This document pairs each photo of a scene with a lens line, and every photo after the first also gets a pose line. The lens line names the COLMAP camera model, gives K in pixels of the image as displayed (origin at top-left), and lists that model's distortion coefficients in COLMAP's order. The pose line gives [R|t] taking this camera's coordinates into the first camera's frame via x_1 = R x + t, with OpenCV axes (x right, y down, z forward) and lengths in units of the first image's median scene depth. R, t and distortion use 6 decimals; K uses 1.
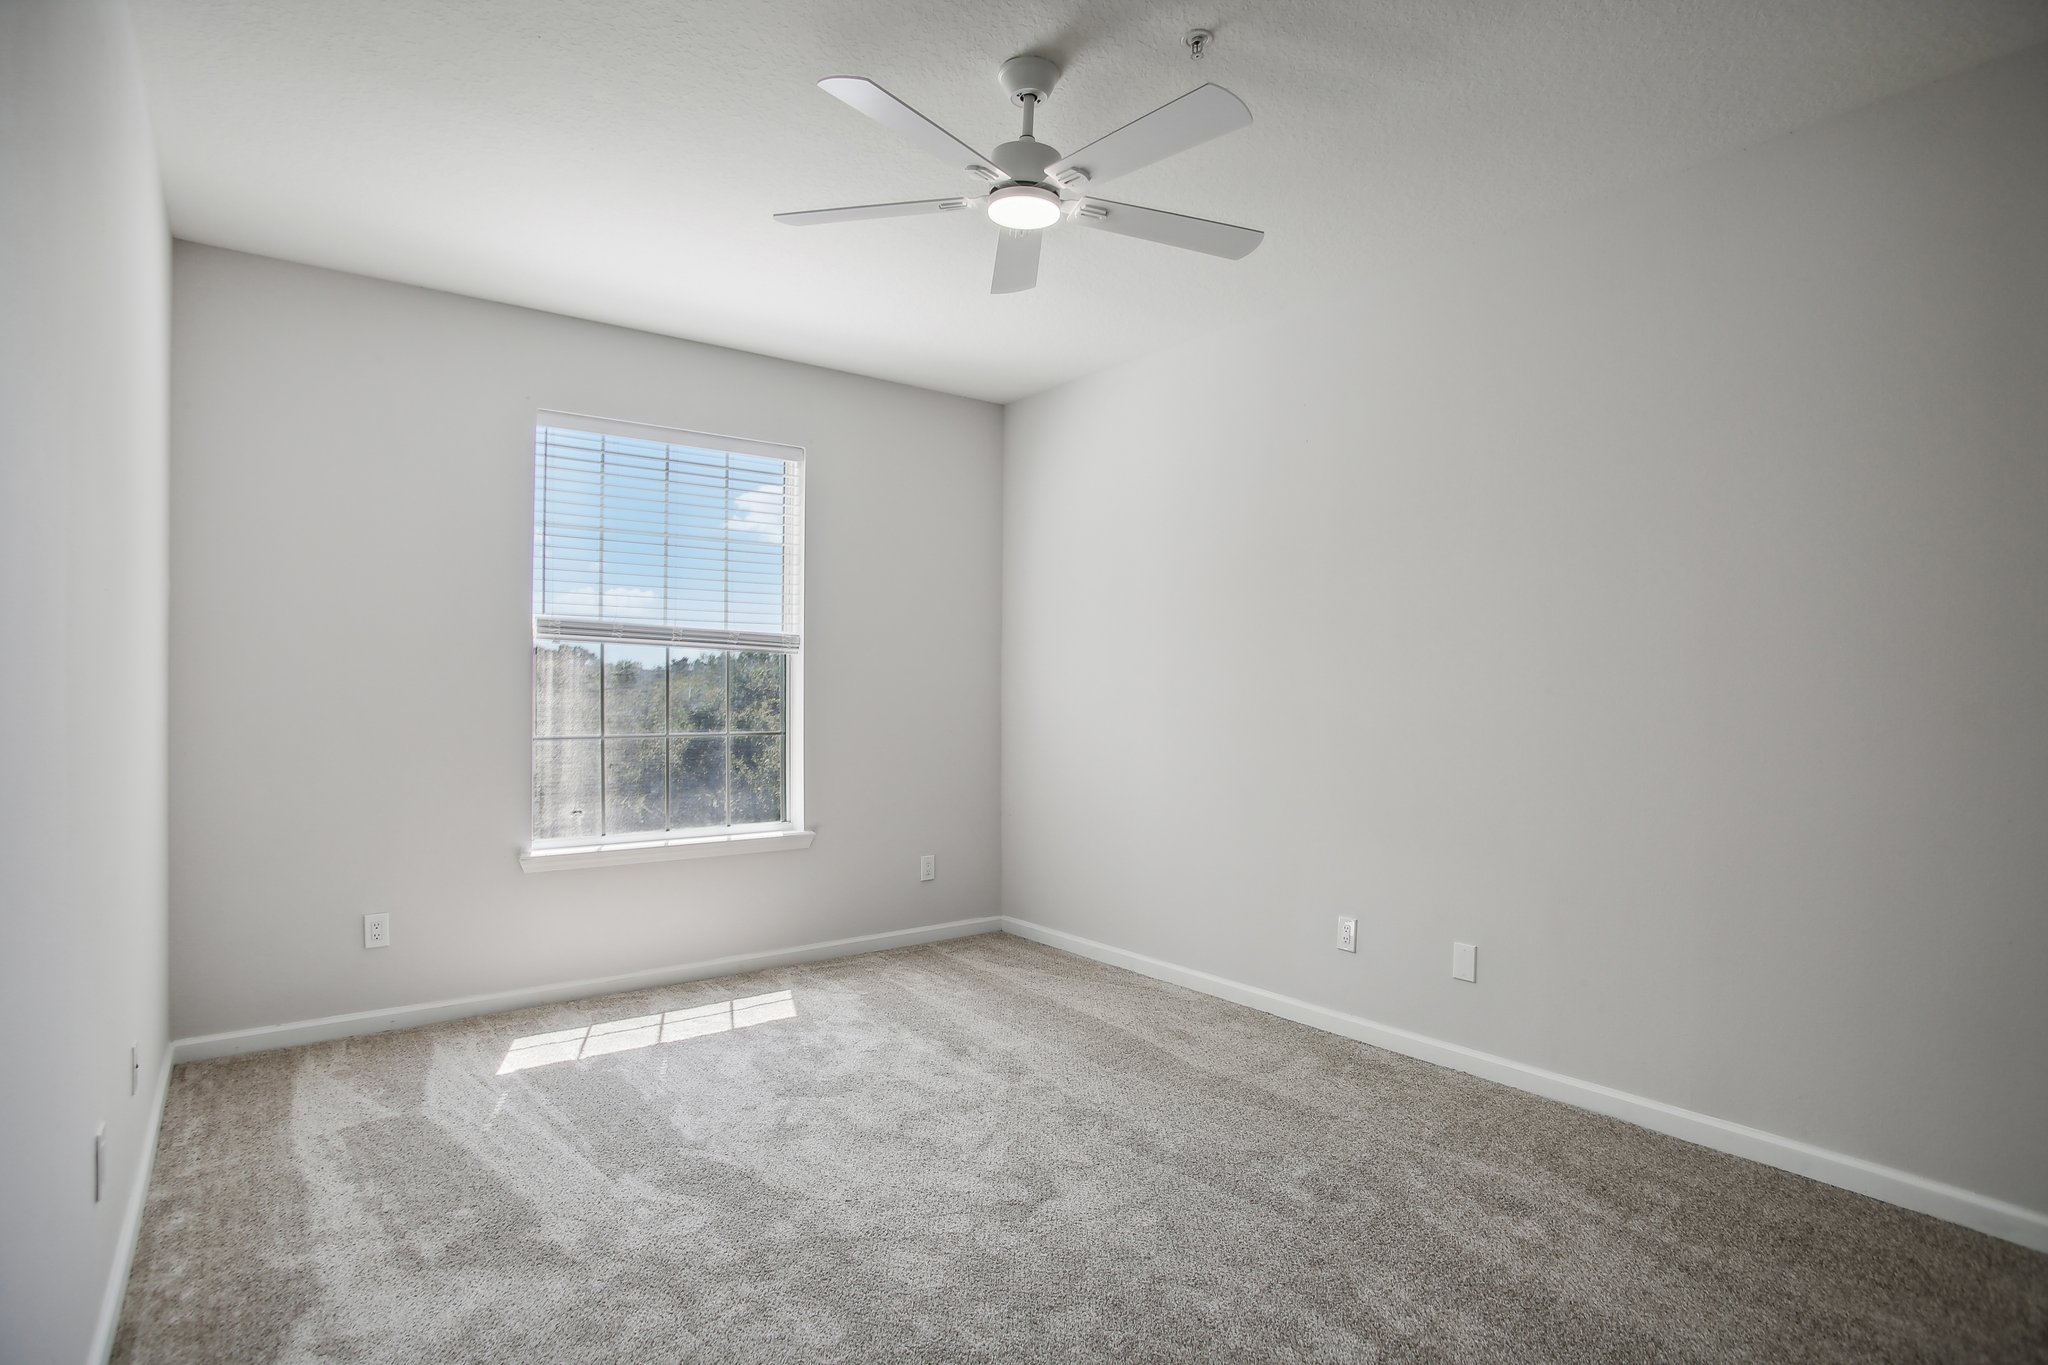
lens RADIAL K [[1027.7, 0, 1007.1], [0, 1027.7, 682.8], [0, 0, 1]] dist [-0.072458, 0.028356]
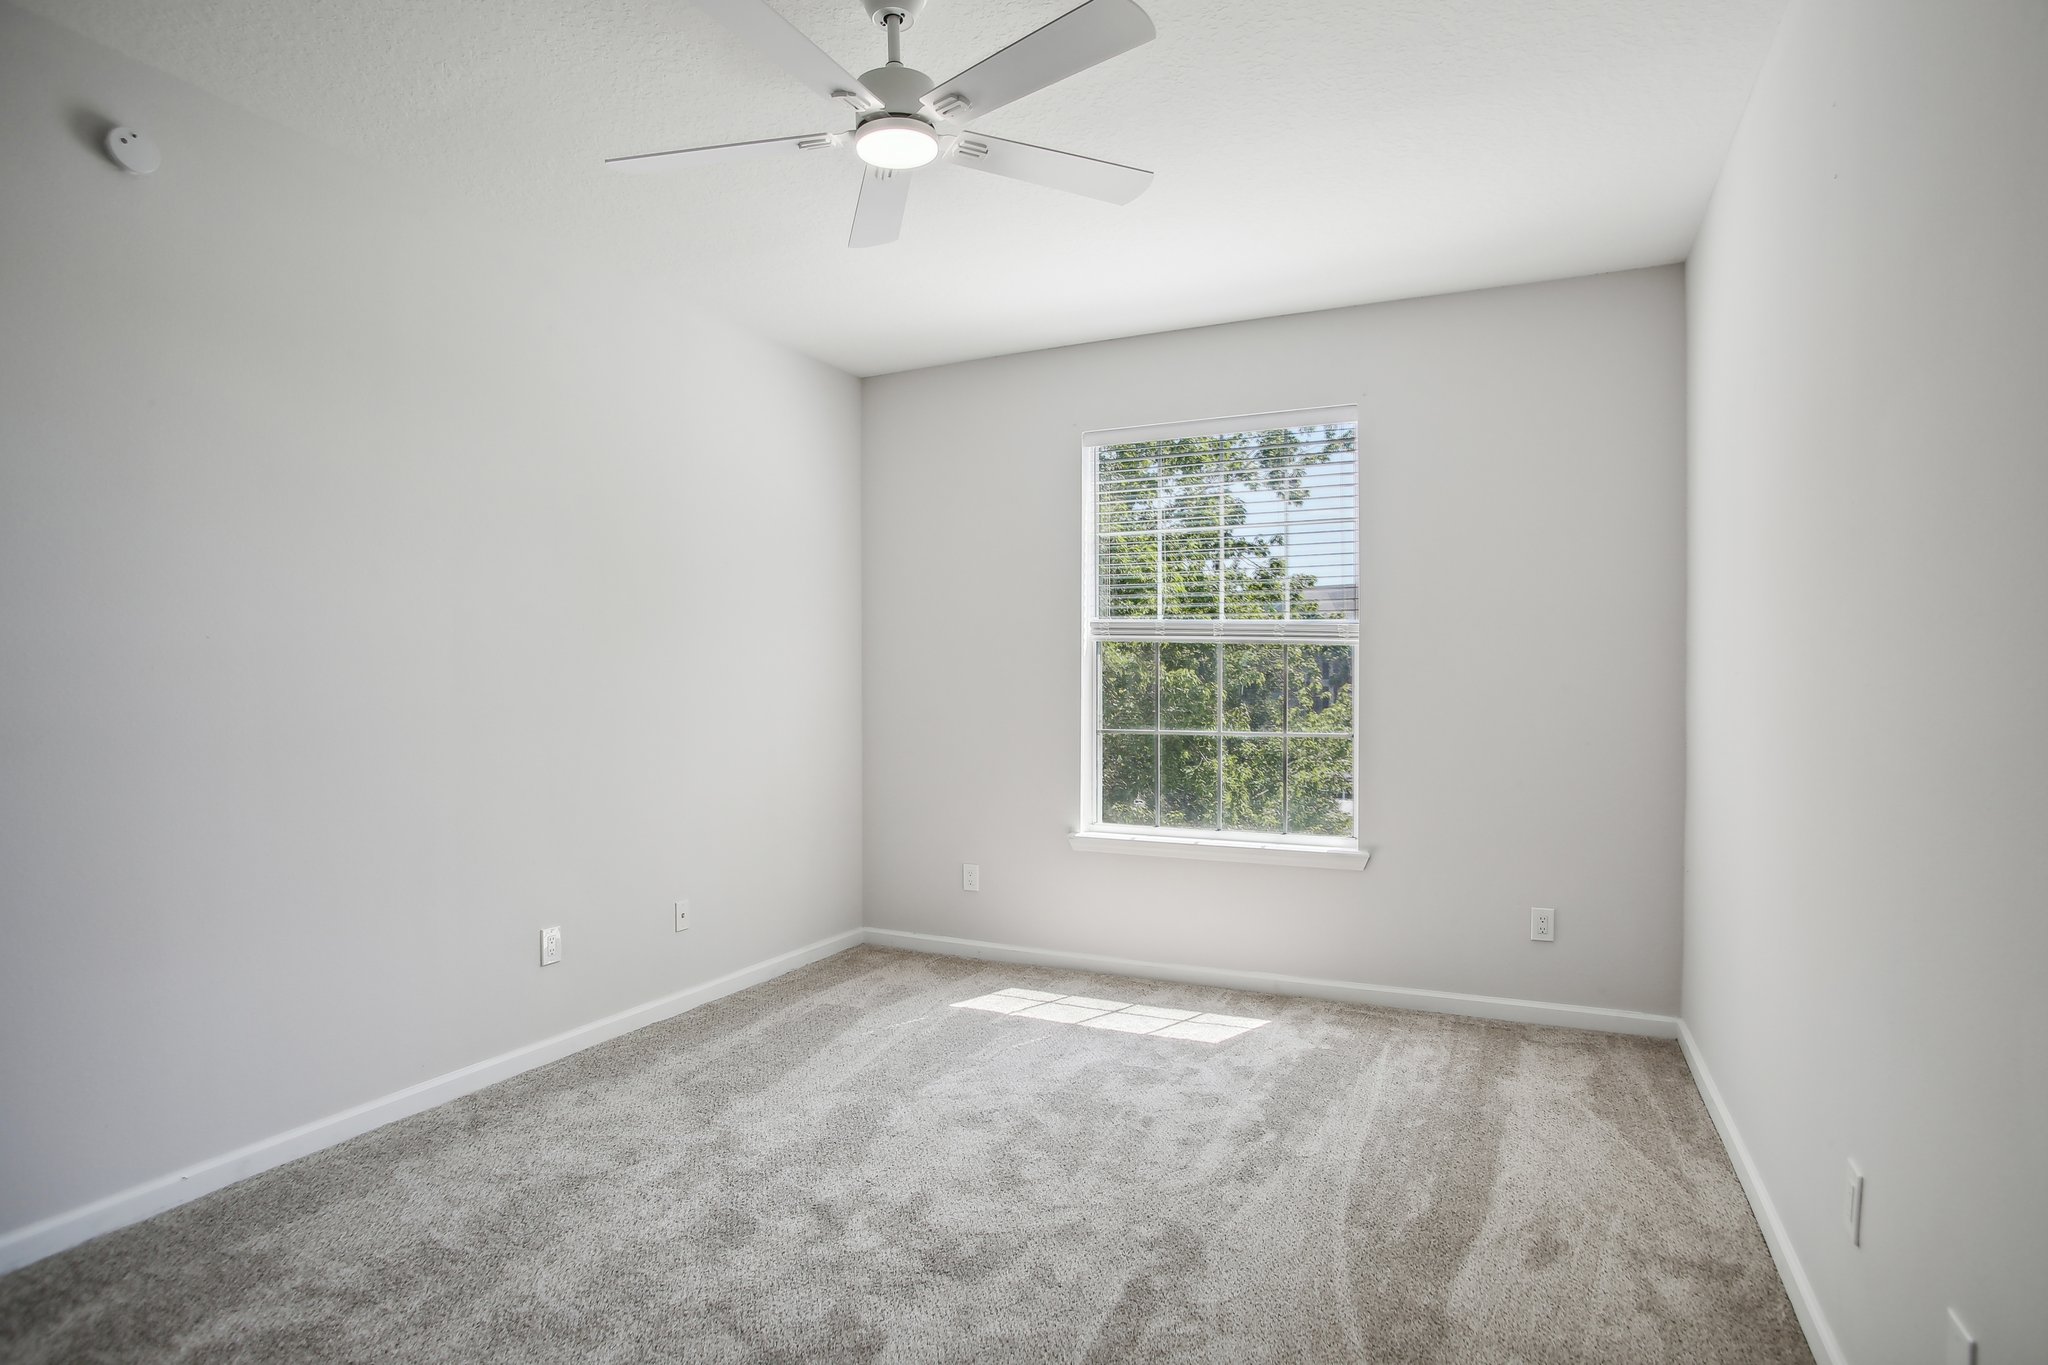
lens RADIAL K [[1027.7, 0, 1007.0], [0, 1027.7, 690.3], [0, 0, 1]] dist [-0.072458, 0.028356]
pose [[0.455740, -0.008894, -0.890069, 0.542144], [0.007052, 0.999955, -0.006382, 0.018276], [0.890085, -0.003368, 0.455782, 0.442754]]
